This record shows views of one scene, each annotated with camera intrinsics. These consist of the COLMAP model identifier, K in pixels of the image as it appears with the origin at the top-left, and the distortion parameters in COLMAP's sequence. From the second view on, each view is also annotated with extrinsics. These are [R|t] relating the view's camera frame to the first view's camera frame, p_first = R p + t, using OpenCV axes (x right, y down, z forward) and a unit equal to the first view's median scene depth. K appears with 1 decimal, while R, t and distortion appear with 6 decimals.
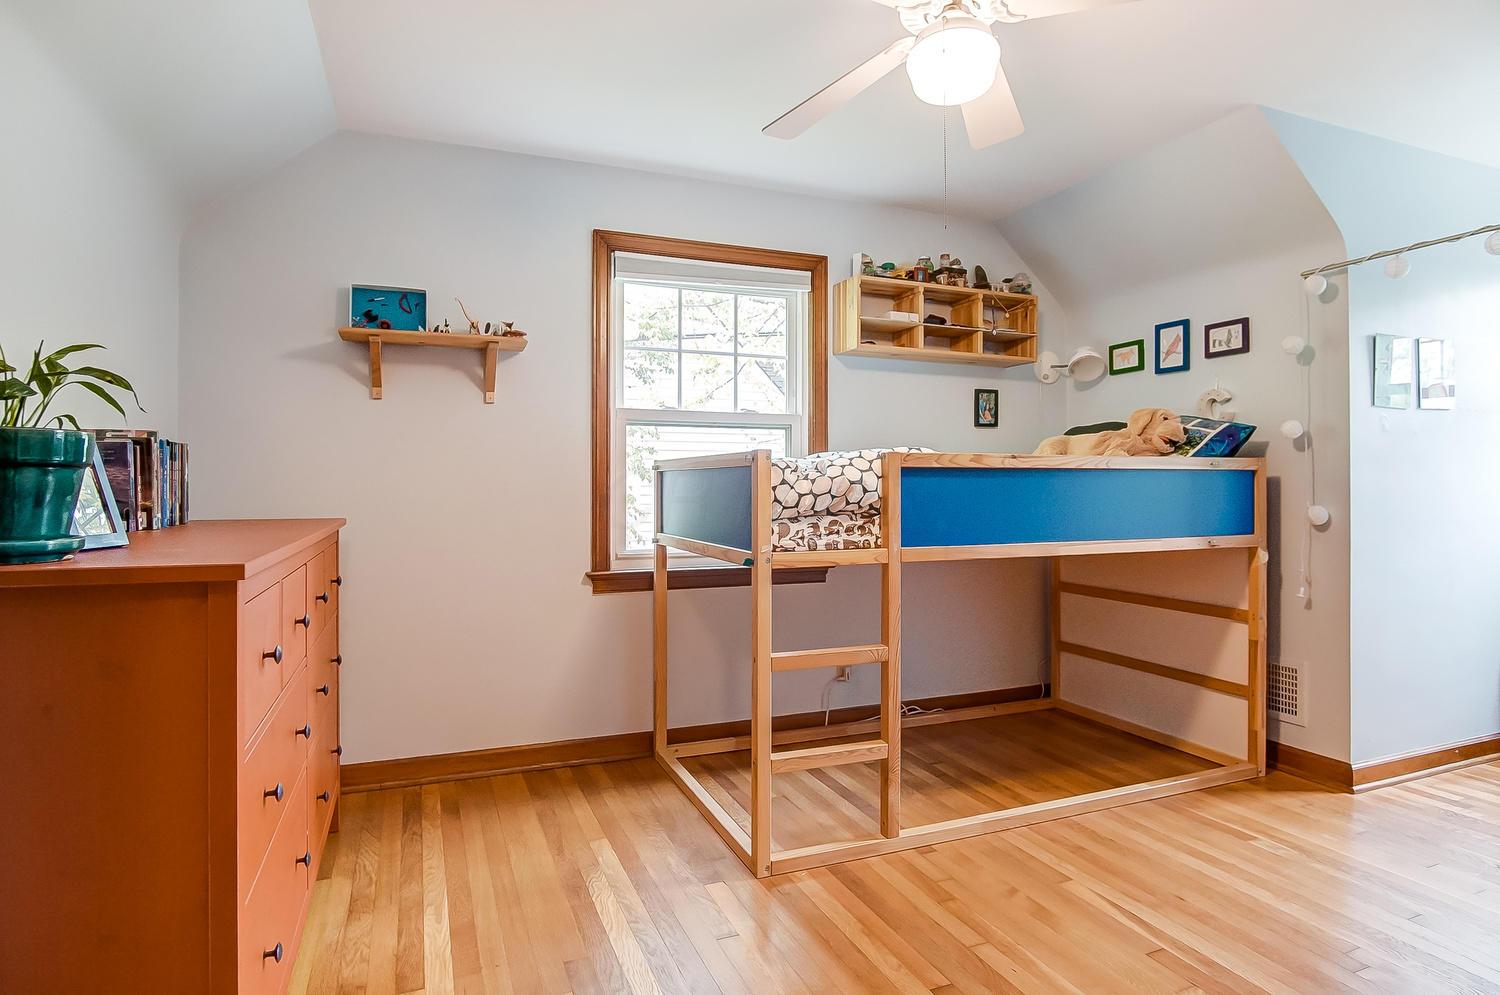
lens RADIAL K [[804.0, 0, 750.1], [0, 804.0, 493.0], [0, 0, 1]] dist [-0.002174, 0.000060]
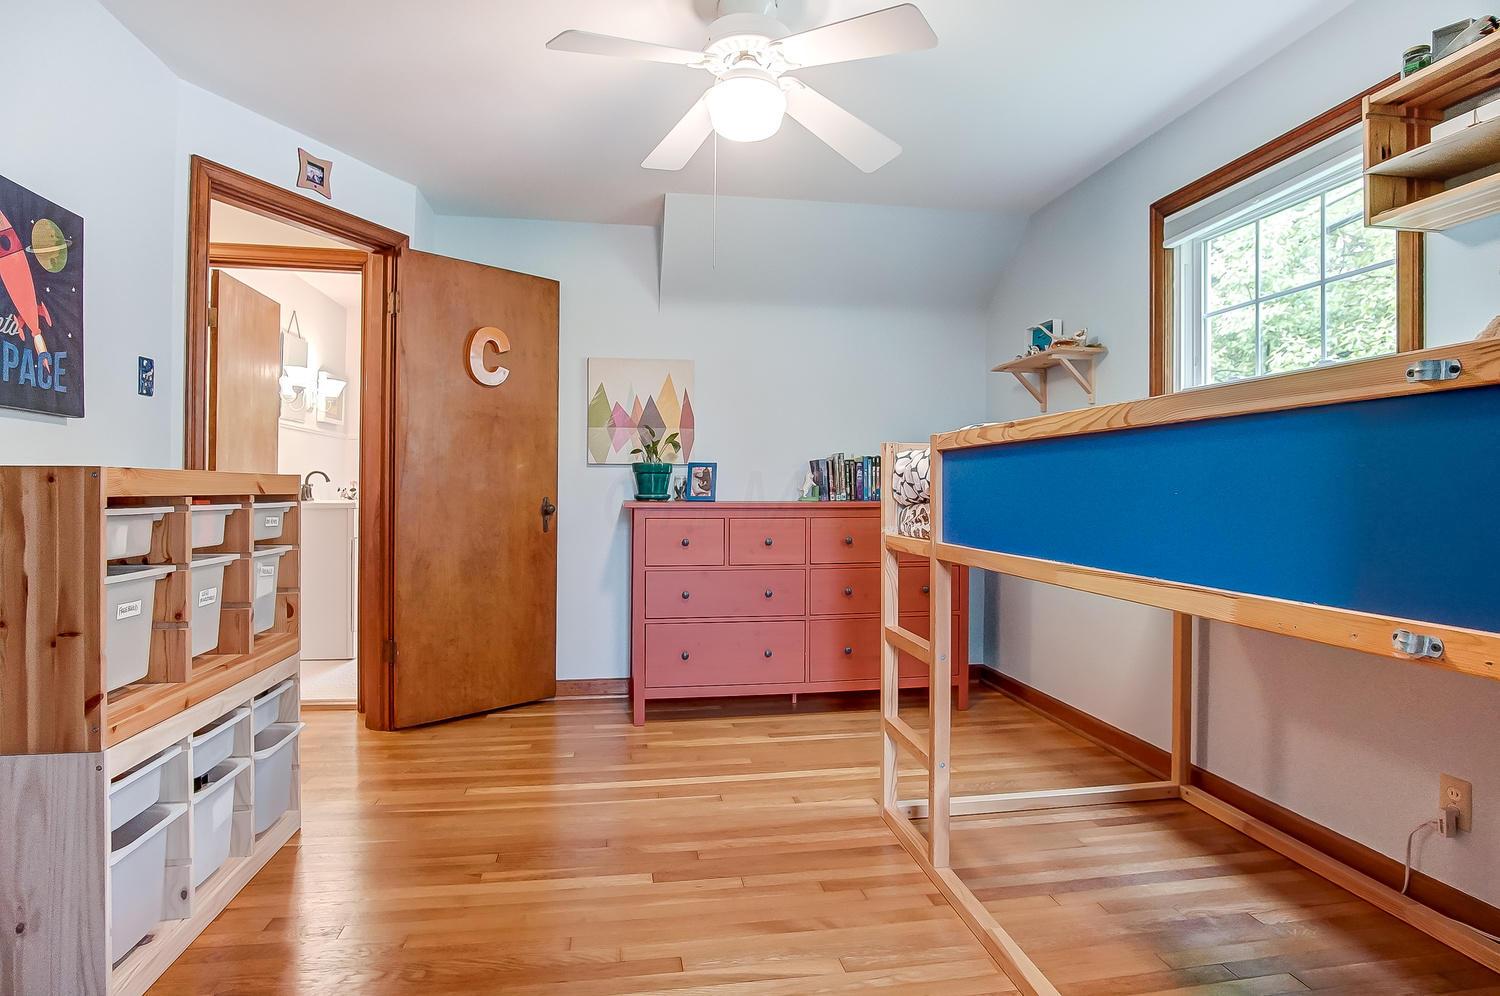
lens RADIAL K [[804.0, 0, 752.2], [0, 804.0, 497.0], [0, 0, 1]] dist [-0.002174, 0.000060]
pose [[-0.223483, 0.001010, -0.974707, 1.099330], [-0.002772, 0.999995, 0.001672, 0.018810], [0.974704, 0.003075, -0.223479, 1.008097]]
